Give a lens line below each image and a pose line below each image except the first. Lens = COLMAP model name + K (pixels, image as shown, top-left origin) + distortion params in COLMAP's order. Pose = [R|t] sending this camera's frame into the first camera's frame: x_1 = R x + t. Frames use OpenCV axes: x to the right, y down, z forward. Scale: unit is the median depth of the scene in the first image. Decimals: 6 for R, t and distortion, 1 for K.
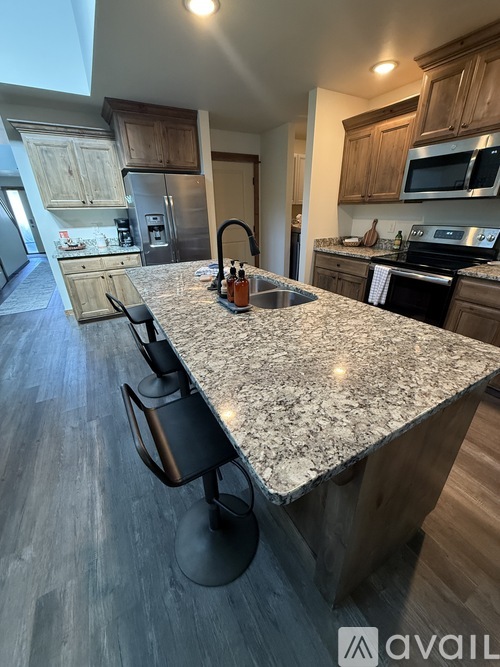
lens RADIAL K [[266.4, 0, 251.7], [0, 266.4, 333.2], [0, 0, 1]] dist [0.001288, -0.000880]
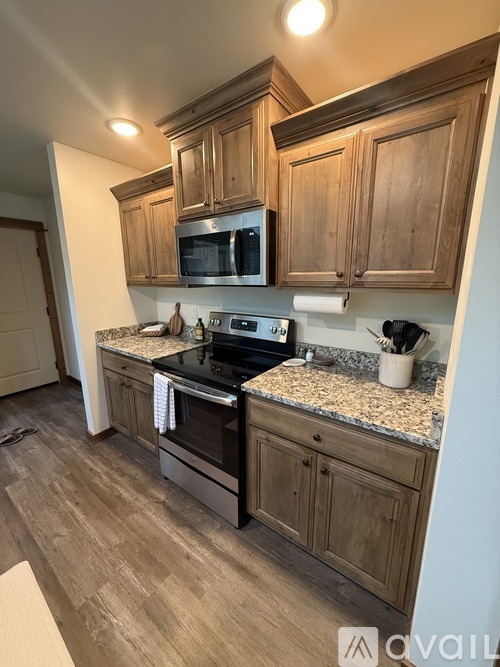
lens RADIAL K [[266.4, 0, 252.1], [0, 266.4, 332.0], [0, 0, 1]] dist [0.001288, -0.000880]
pose [[0.914927, -0.073020, 0.396959, 0.420489], [0.163551, 0.966209, -0.199226, -0.177328], [-0.368998, 0.247200, 0.895953, 0.267093]]
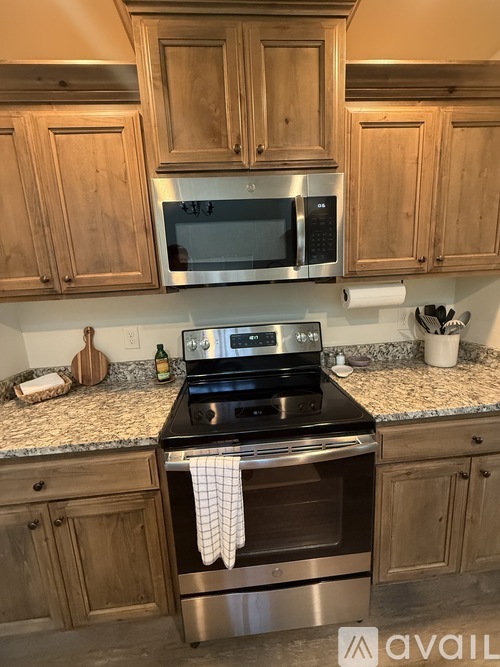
lens RADIAL K [[266.4, 0, 248.2], [0, 266.4, 332.1], [0, 0, 1]] dist [0.001288, -0.000880]
pose [[0.428563, -0.166693, 0.888002, 0.217633], [0.423974, 0.905008, -0.034731, -0.351624], [-0.797860, 0.391374, 0.458527, 0.704276]]
